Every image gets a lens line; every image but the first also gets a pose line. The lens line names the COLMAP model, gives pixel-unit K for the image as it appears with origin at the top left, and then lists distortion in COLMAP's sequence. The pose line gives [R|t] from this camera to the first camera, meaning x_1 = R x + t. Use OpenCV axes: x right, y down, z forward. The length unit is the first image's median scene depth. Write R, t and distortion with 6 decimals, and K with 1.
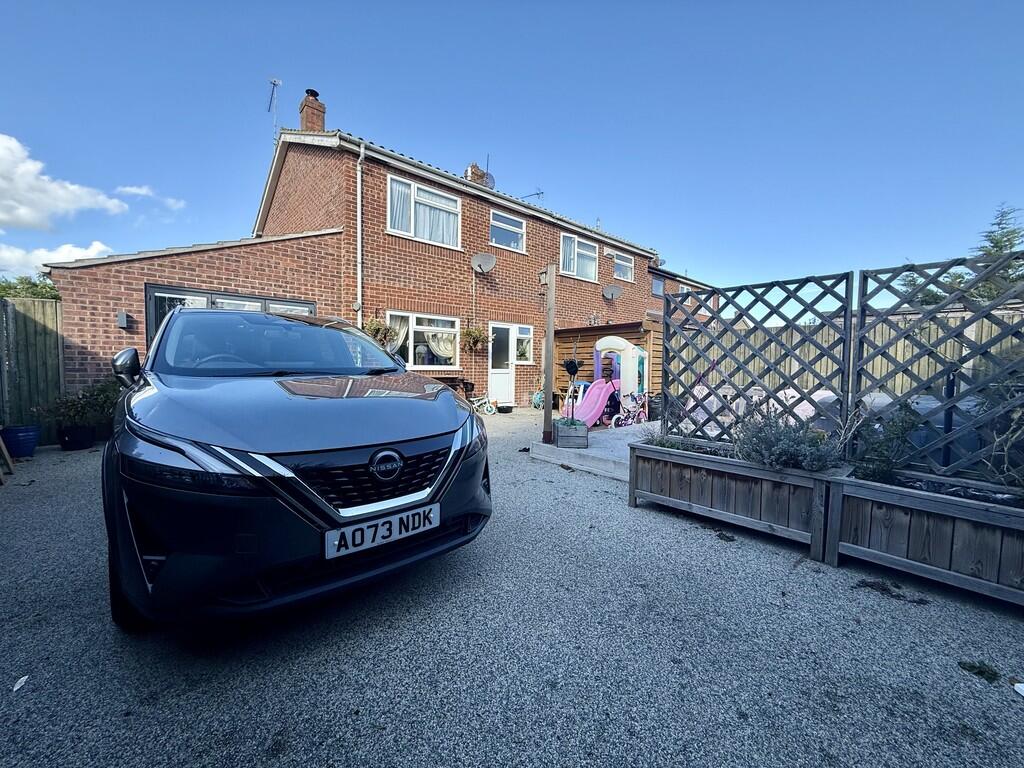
lens RADIAL K [[411.6, 0, 512.4], [0, 411.6, 384.7], [0, 0, 1]] dist [-0.001650, -0.000302]
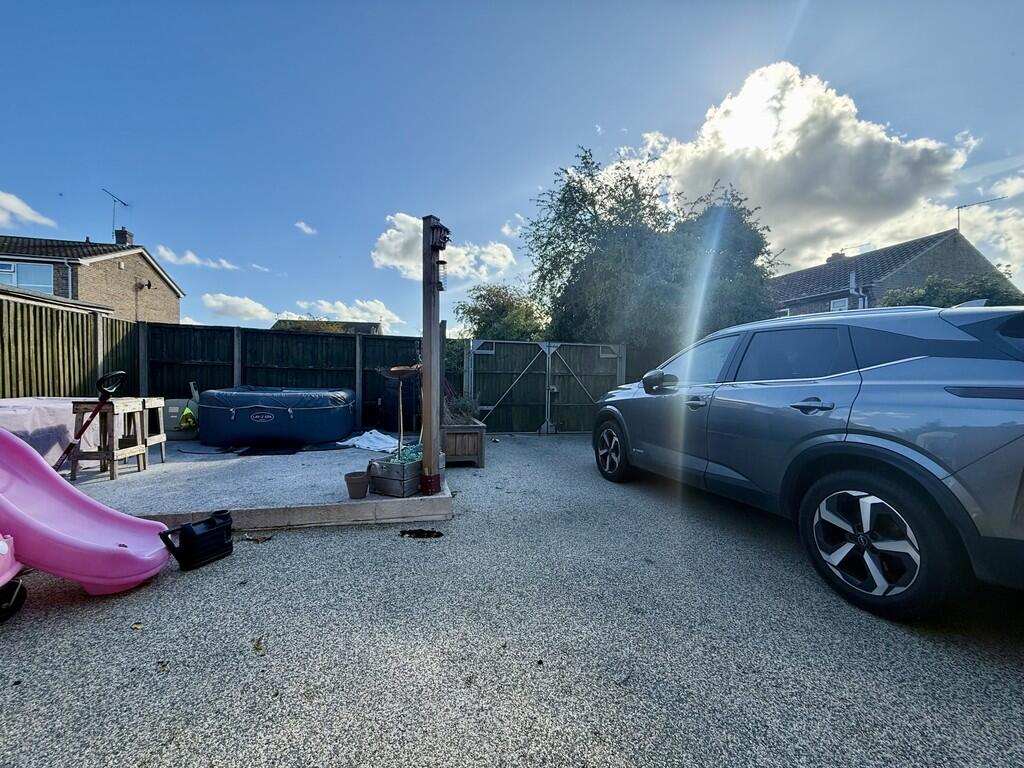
lens RADIAL K [[411.6, 0, 511.5], [0, 411.6, 383.4], [0, 0, 1]] dist [-0.001650, -0.000302]
pose [[-0.881483, -0.032138, 0.471121, -0.201810], [0.004924, 0.997002, 0.077225, -0.049082], [-0.472190, 0.070392, -0.878682, 0.922700]]
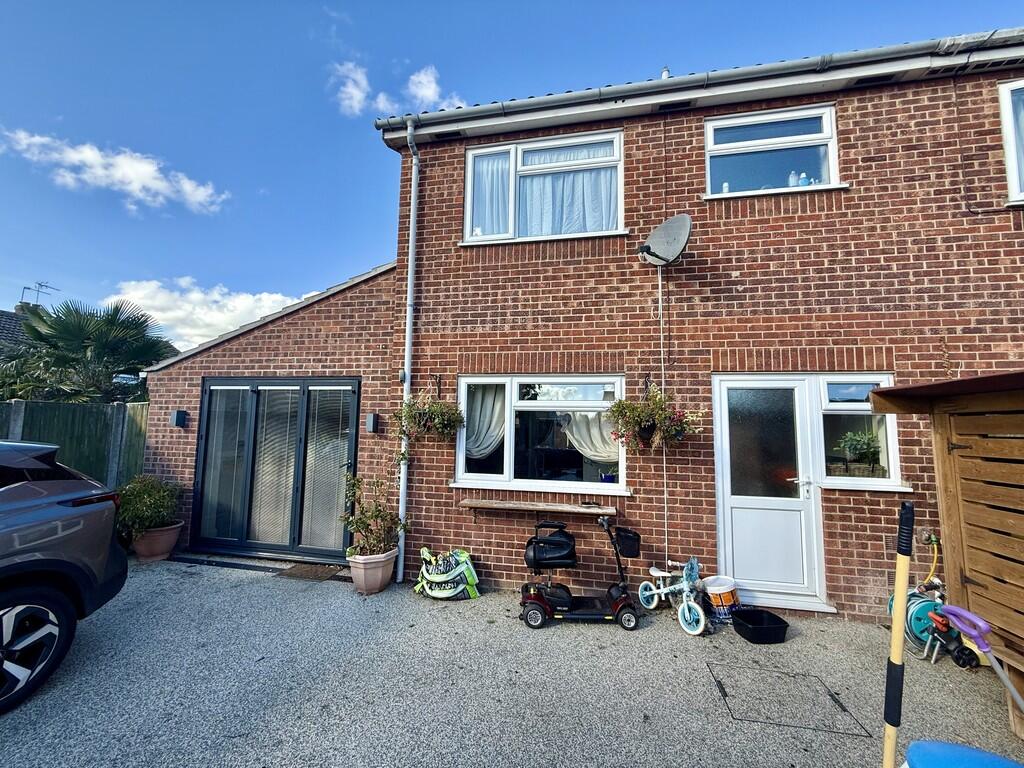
lens RADIAL K [[411.6, 0, 516.2], [0, 411.6, 383.8], [0, 0, 1]] dist [-0.001650, -0.000302]
pose [[0.590394, -0.084756, -0.802653, 0.175994], [-0.047822, 0.989051, -0.139614, -0.092832], [0.805697, 0.120812, 0.579876, 0.702297]]
